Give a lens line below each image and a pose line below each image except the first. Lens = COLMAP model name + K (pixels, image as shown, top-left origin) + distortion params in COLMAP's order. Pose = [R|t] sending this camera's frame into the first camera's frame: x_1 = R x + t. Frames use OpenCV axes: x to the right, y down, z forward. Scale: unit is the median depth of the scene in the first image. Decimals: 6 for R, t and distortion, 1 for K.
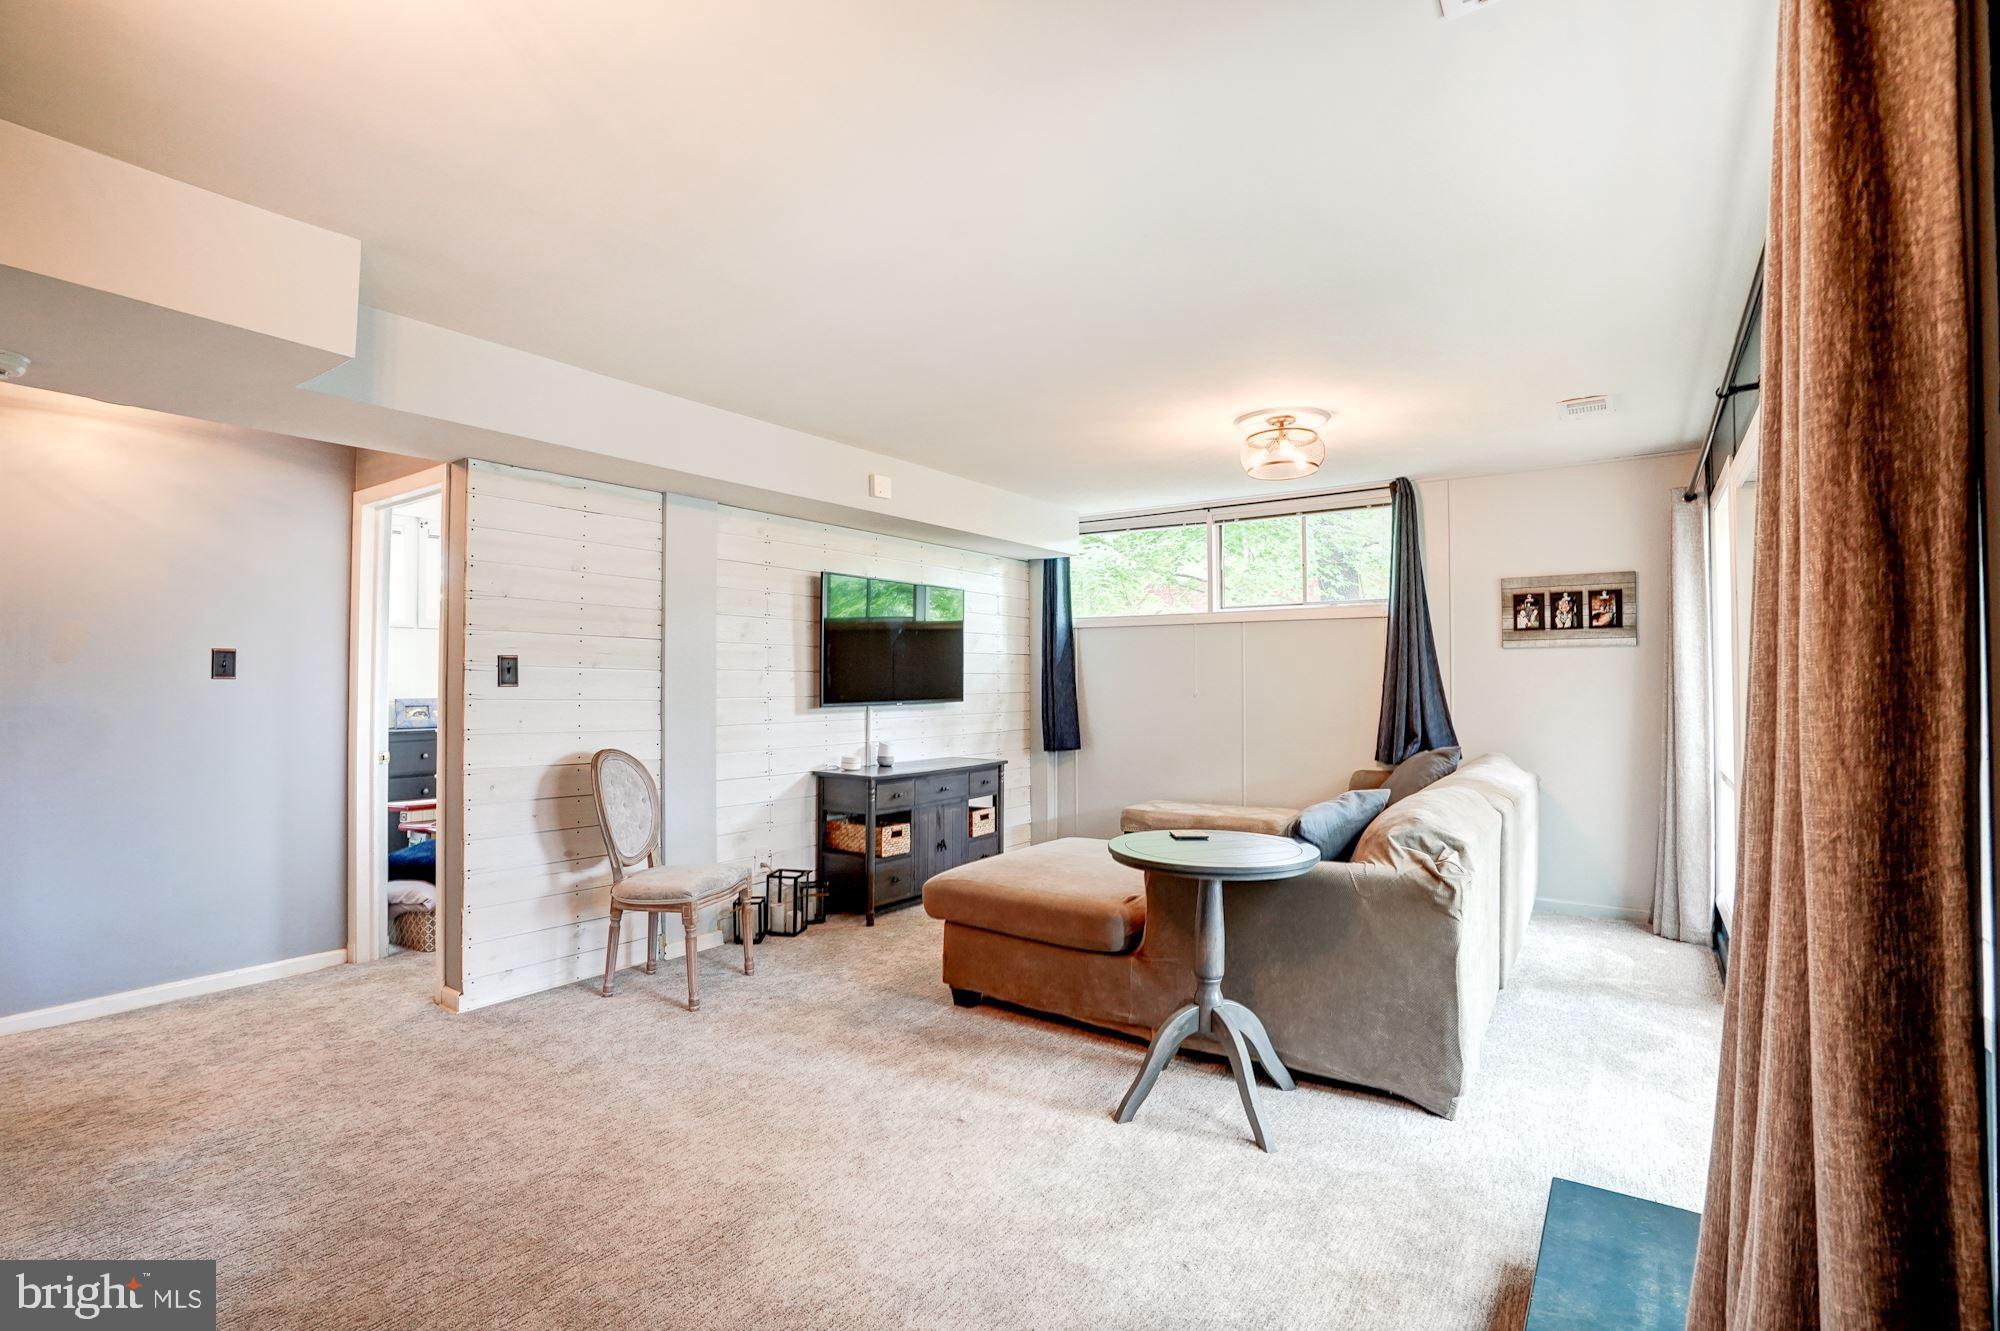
lens RADIAL K [[936.0, 0, 1000.0], [0, 936.0, 665.5], [0, 0, 1]] dist [-0.082620, -0.000058]
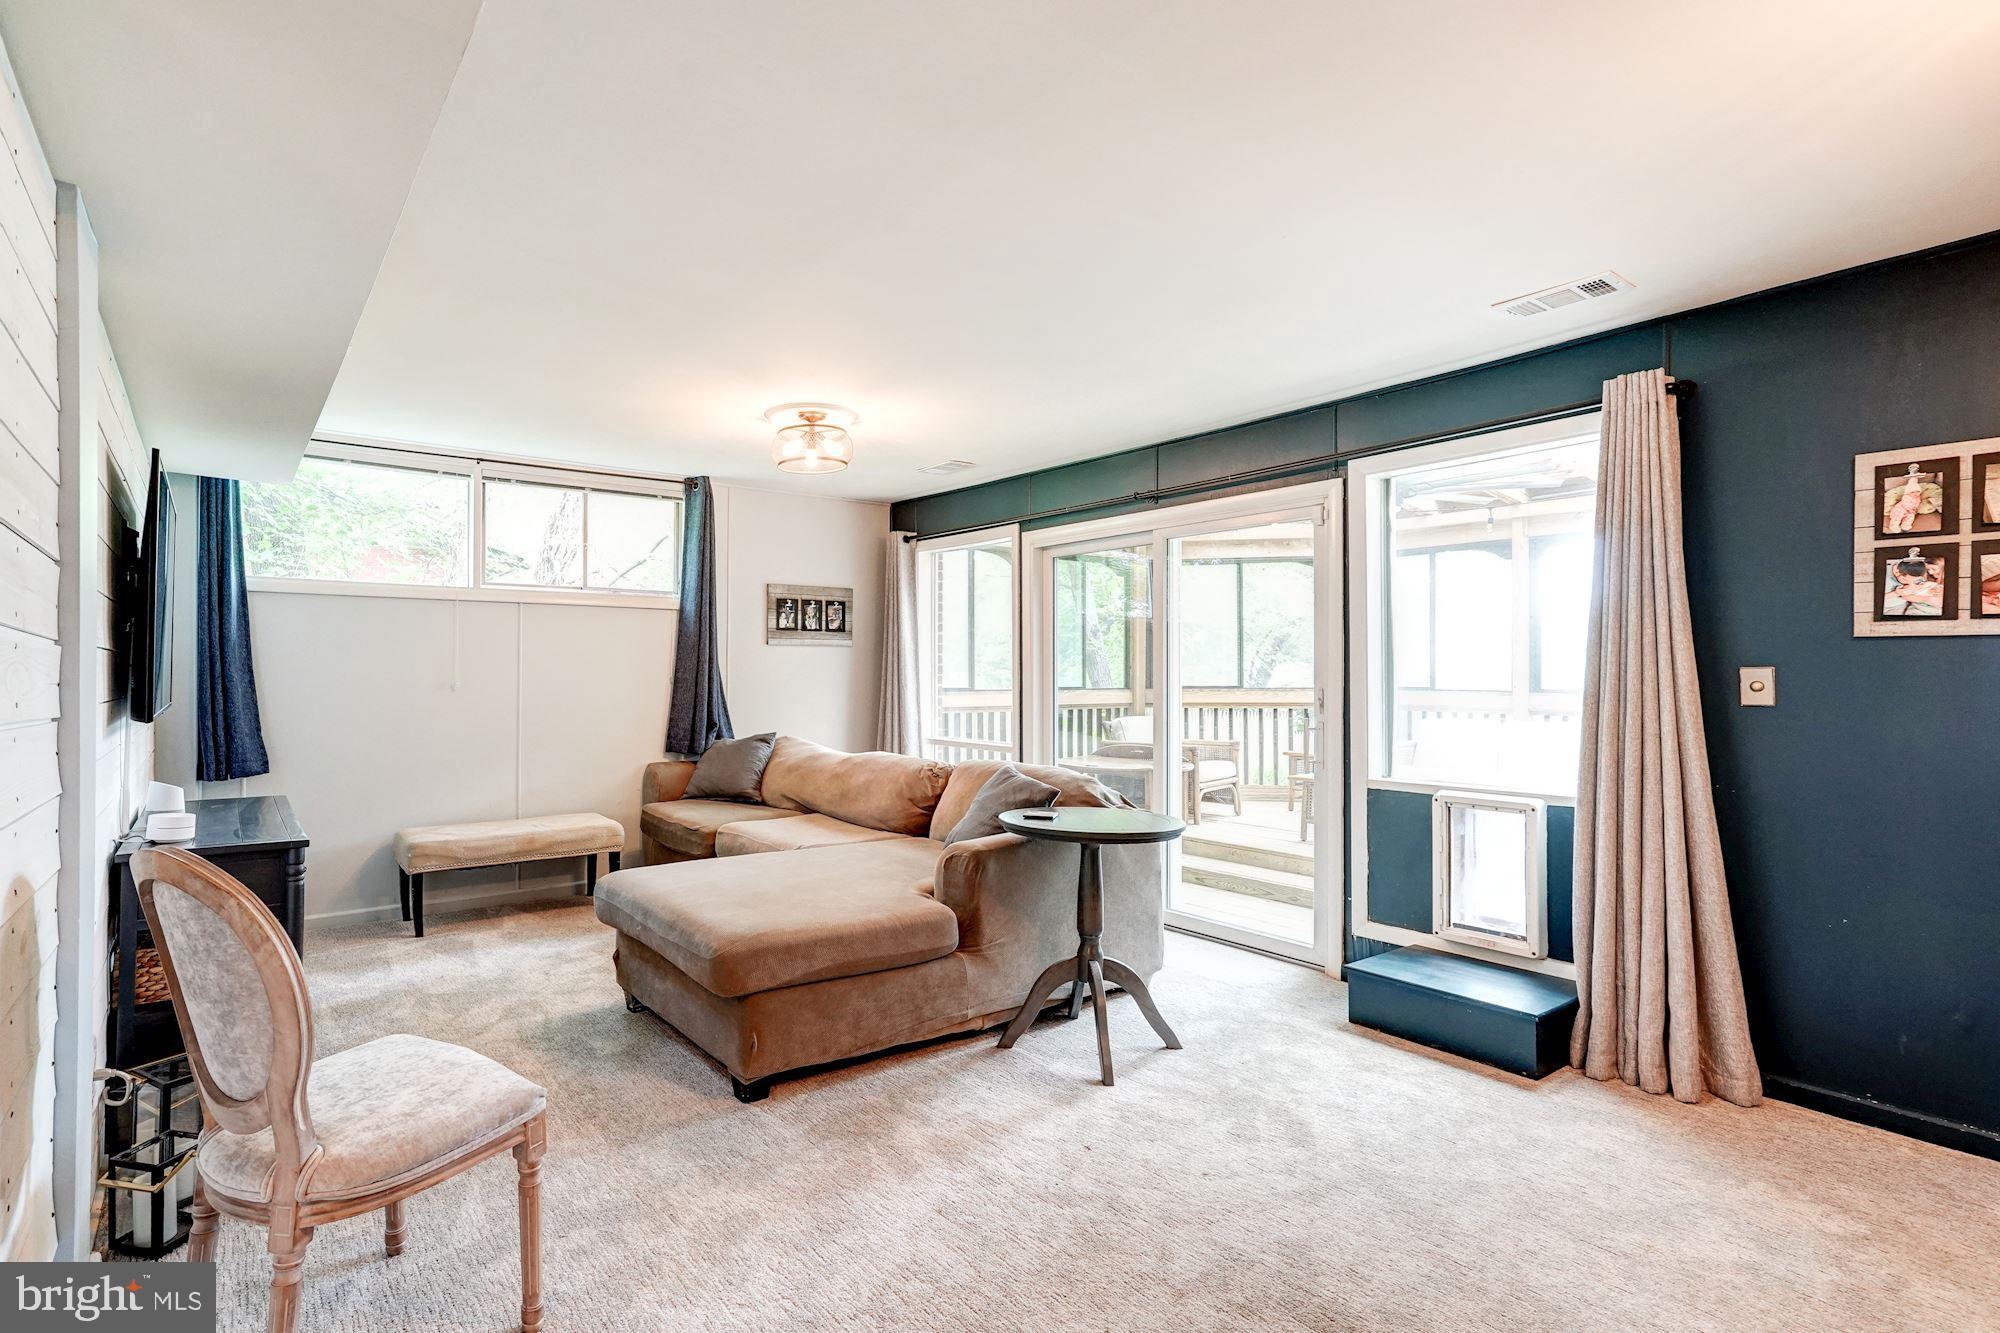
lens RADIAL K [[908.4, 0, 1000.0], [0, 908.4, 666.5], [0, 0, 1]] dist [-0.032590, -0.000030]
pose [[0.343690, 0.008390, 0.939046, -0.418553], [-0.017228, 0.999848, -0.002628, 0.005983], [-0.938925, -0.015274, 0.343783, 0.351526]]
